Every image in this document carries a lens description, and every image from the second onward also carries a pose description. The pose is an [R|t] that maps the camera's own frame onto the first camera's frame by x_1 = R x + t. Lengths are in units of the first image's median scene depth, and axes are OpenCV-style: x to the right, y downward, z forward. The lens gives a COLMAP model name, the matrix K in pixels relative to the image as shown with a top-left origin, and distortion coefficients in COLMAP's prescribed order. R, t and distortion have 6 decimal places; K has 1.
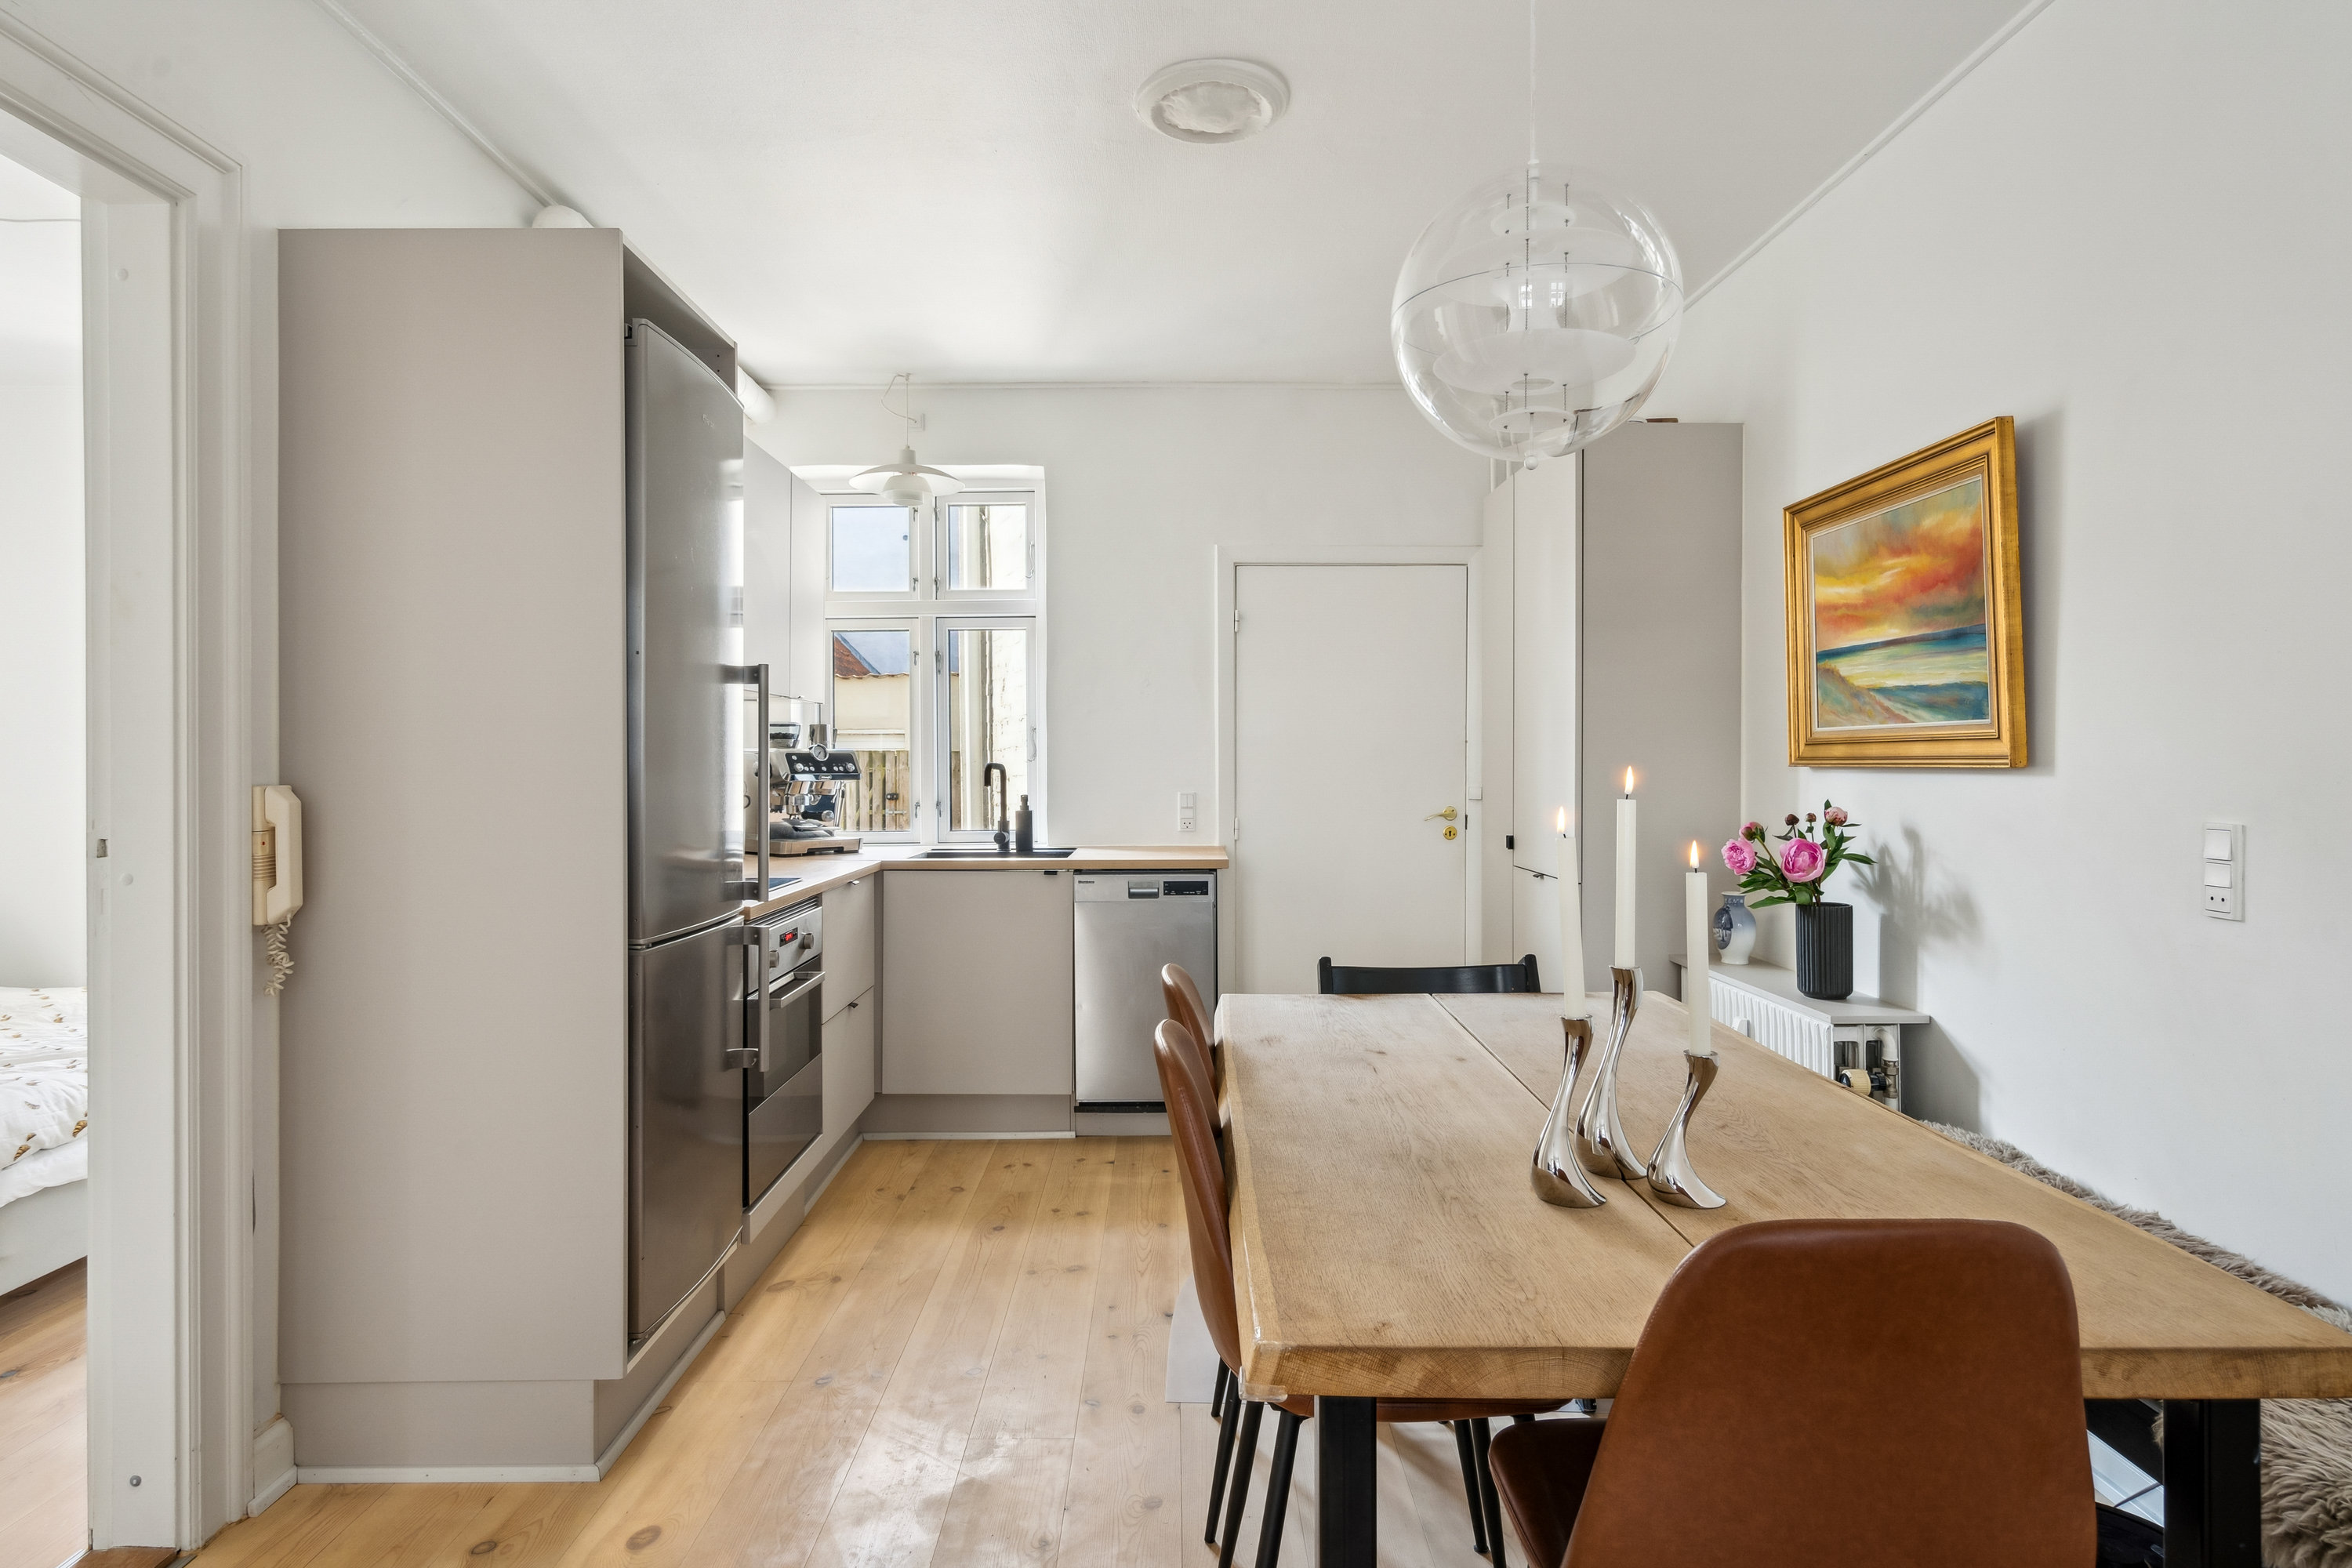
lens RADIAL K [[1286.1, 0, 1162.5], [0, 1286.1, 757.1], [0, 0, 1]] dist [0.004620, 0.005400]
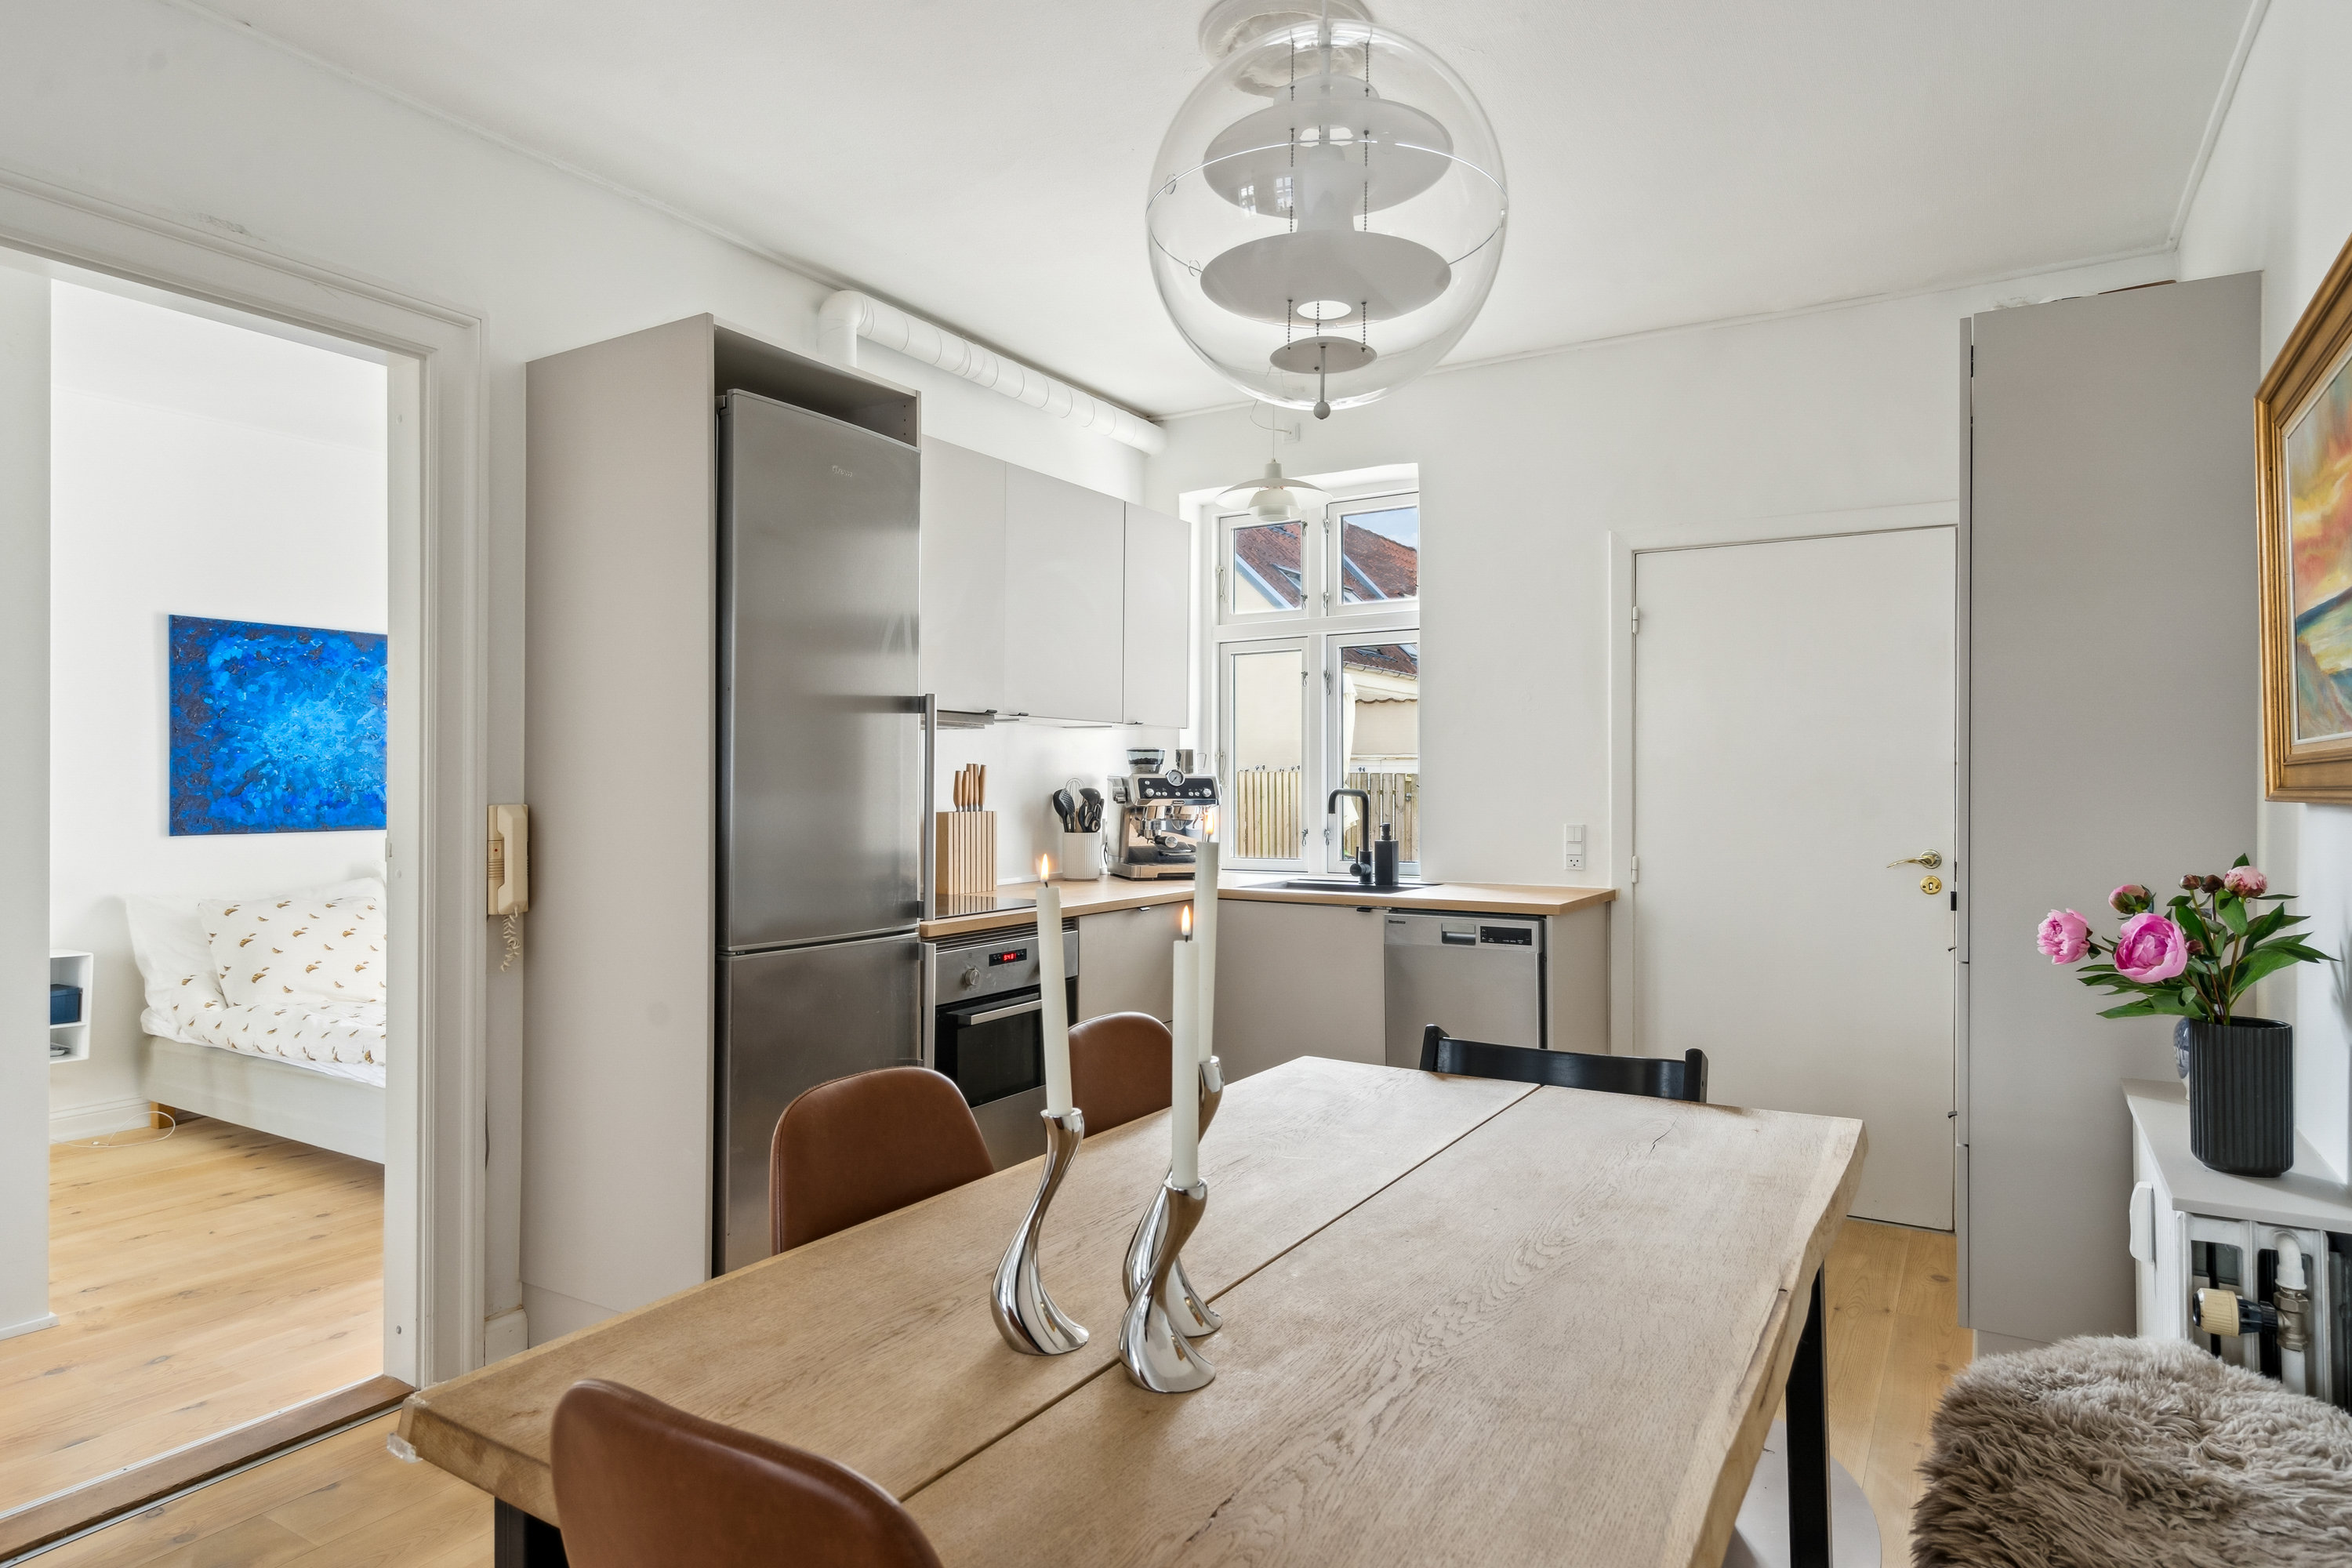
lens RADIAL K [[1337.4, 0, 1167.5], [0, 1337.4, 774.3], [0, 0, 1]] dist [0.008316, 0.002926]
pose [[0.851848, -0.000687, -0.523788, 0.409284], [-0.002198, 0.999986, -0.004885, -0.001577], [0.523784, 0.005313, 0.851835, 0.166858]]
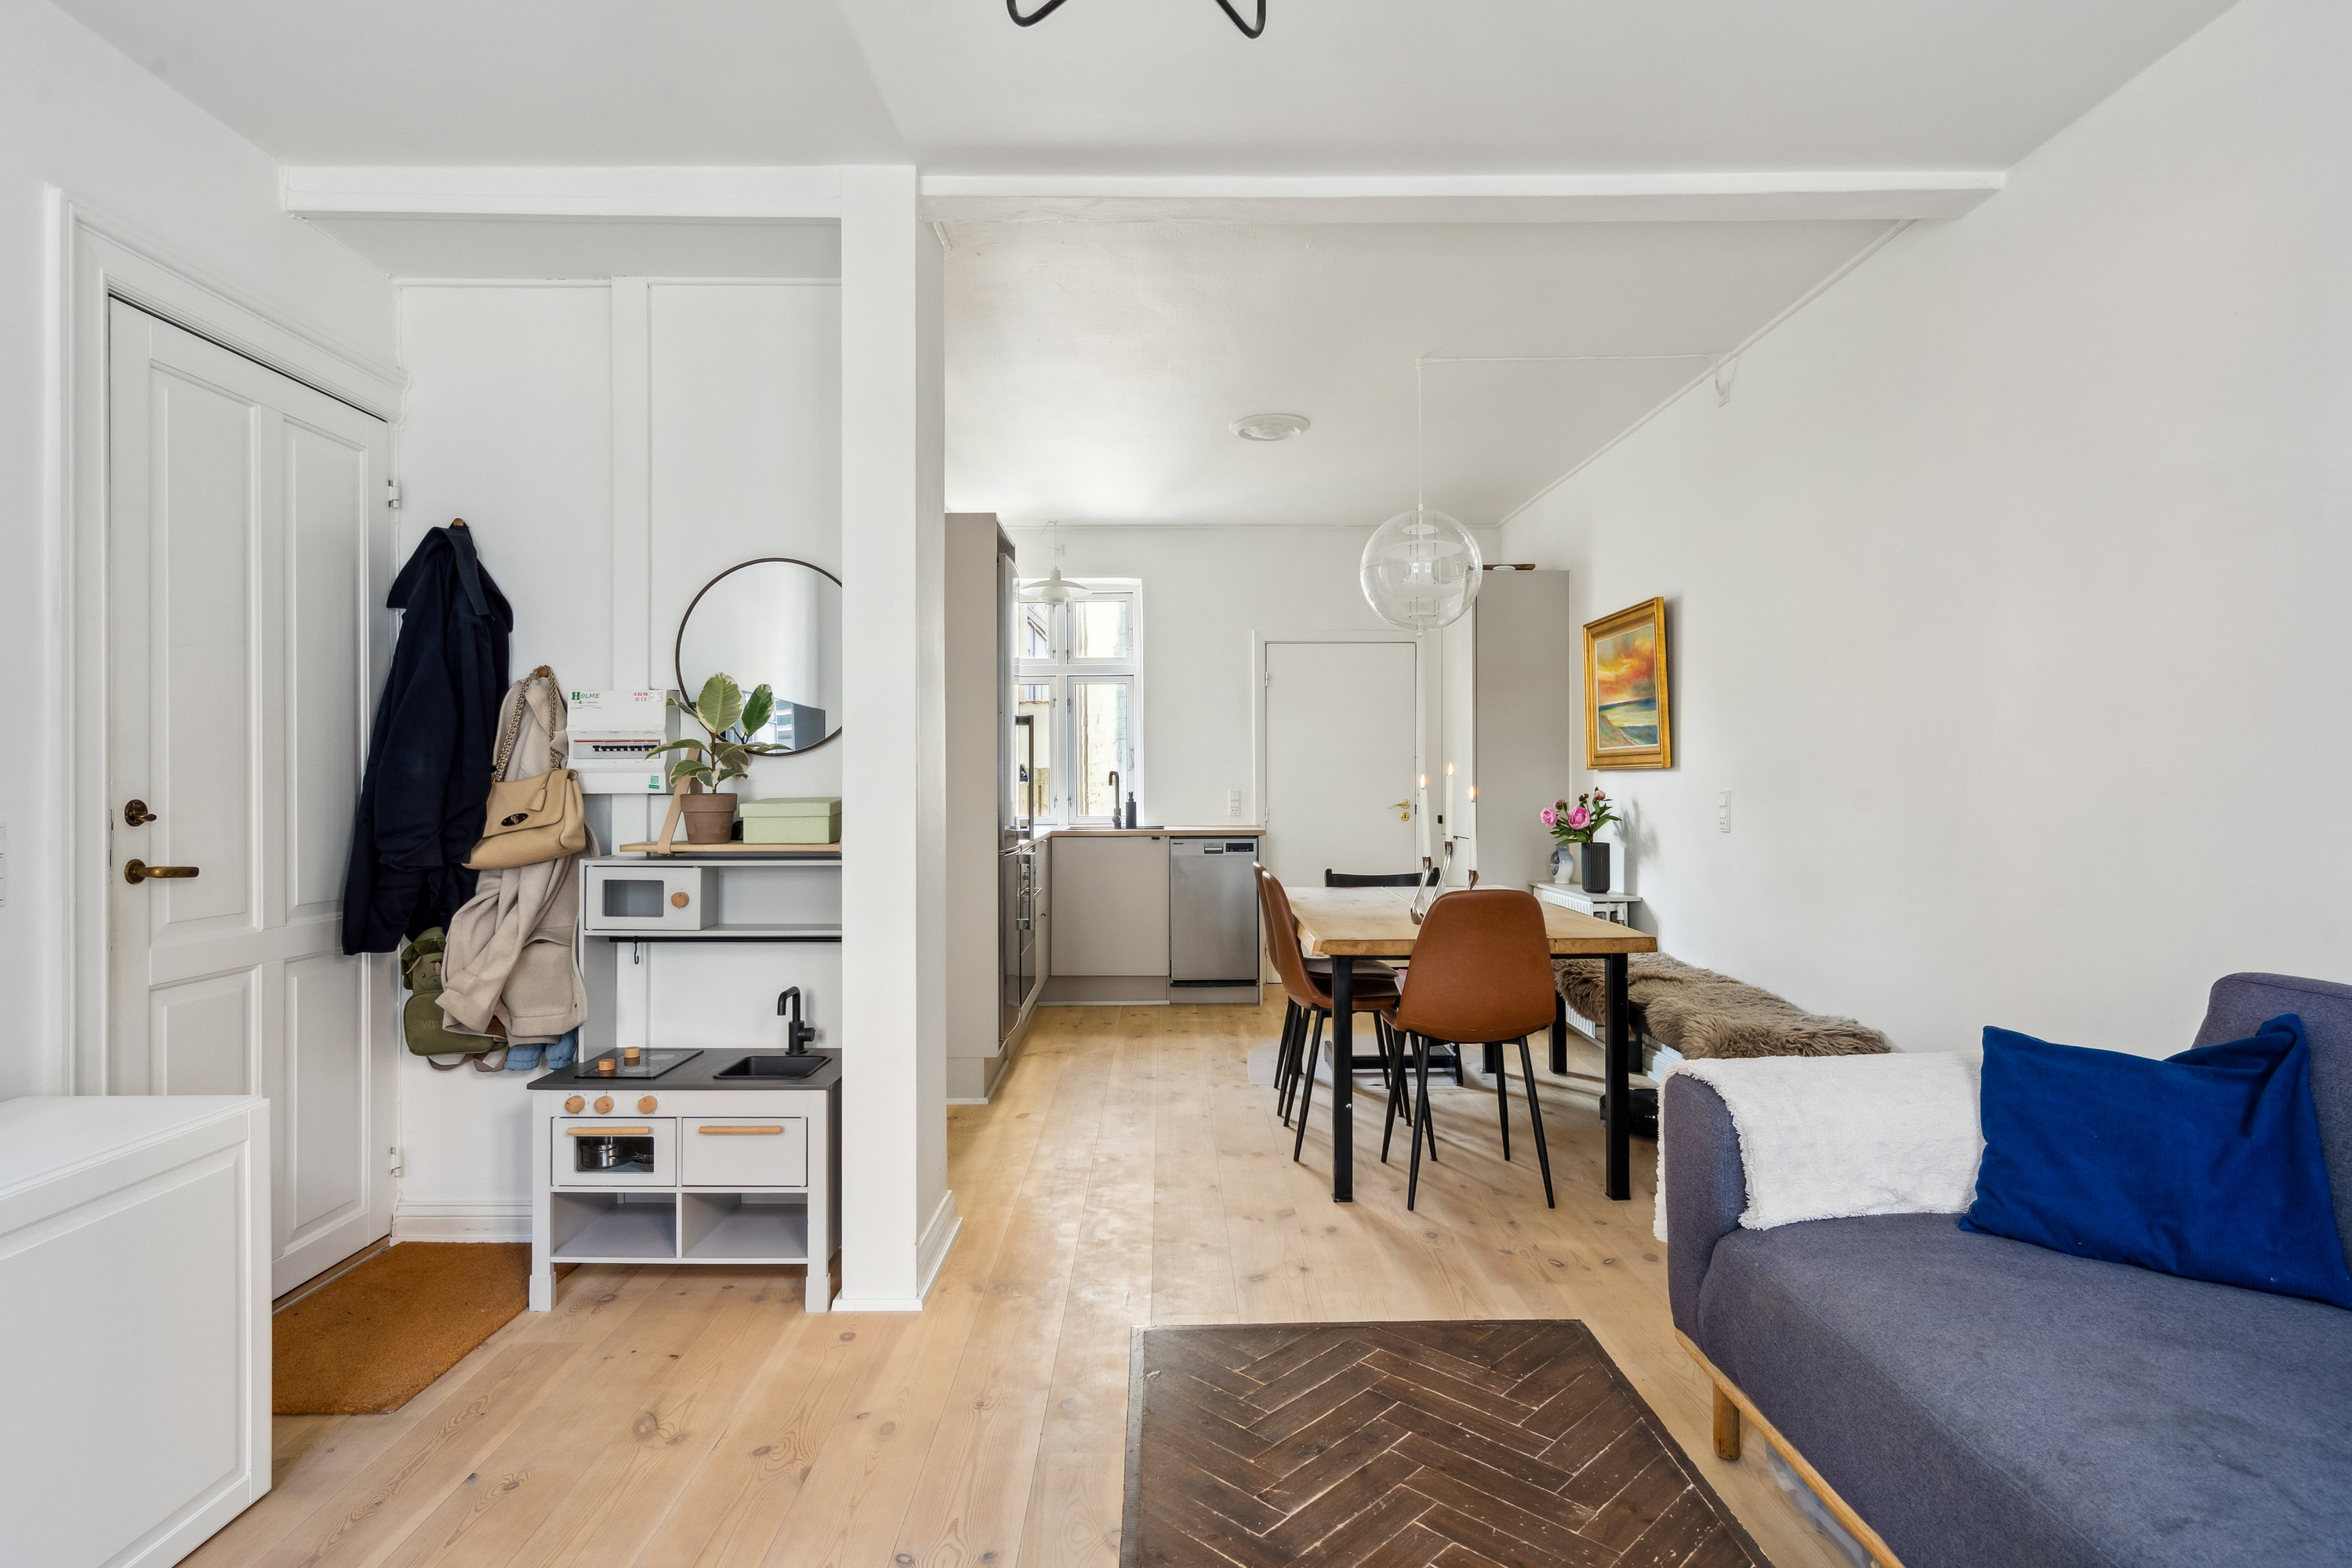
lens RADIAL K [[1242.2, 0, 1168.5], [0, 1242.2, 771.2], [0, 0, 1]] dist [0.007413, 0.000502]
pose [[0.999952, -0.001177, 0.009753, -0.120685], [0.001220, 0.999989, -0.004424, 0.017535], [-0.009748, 0.004435, 0.999943, -0.787900]]
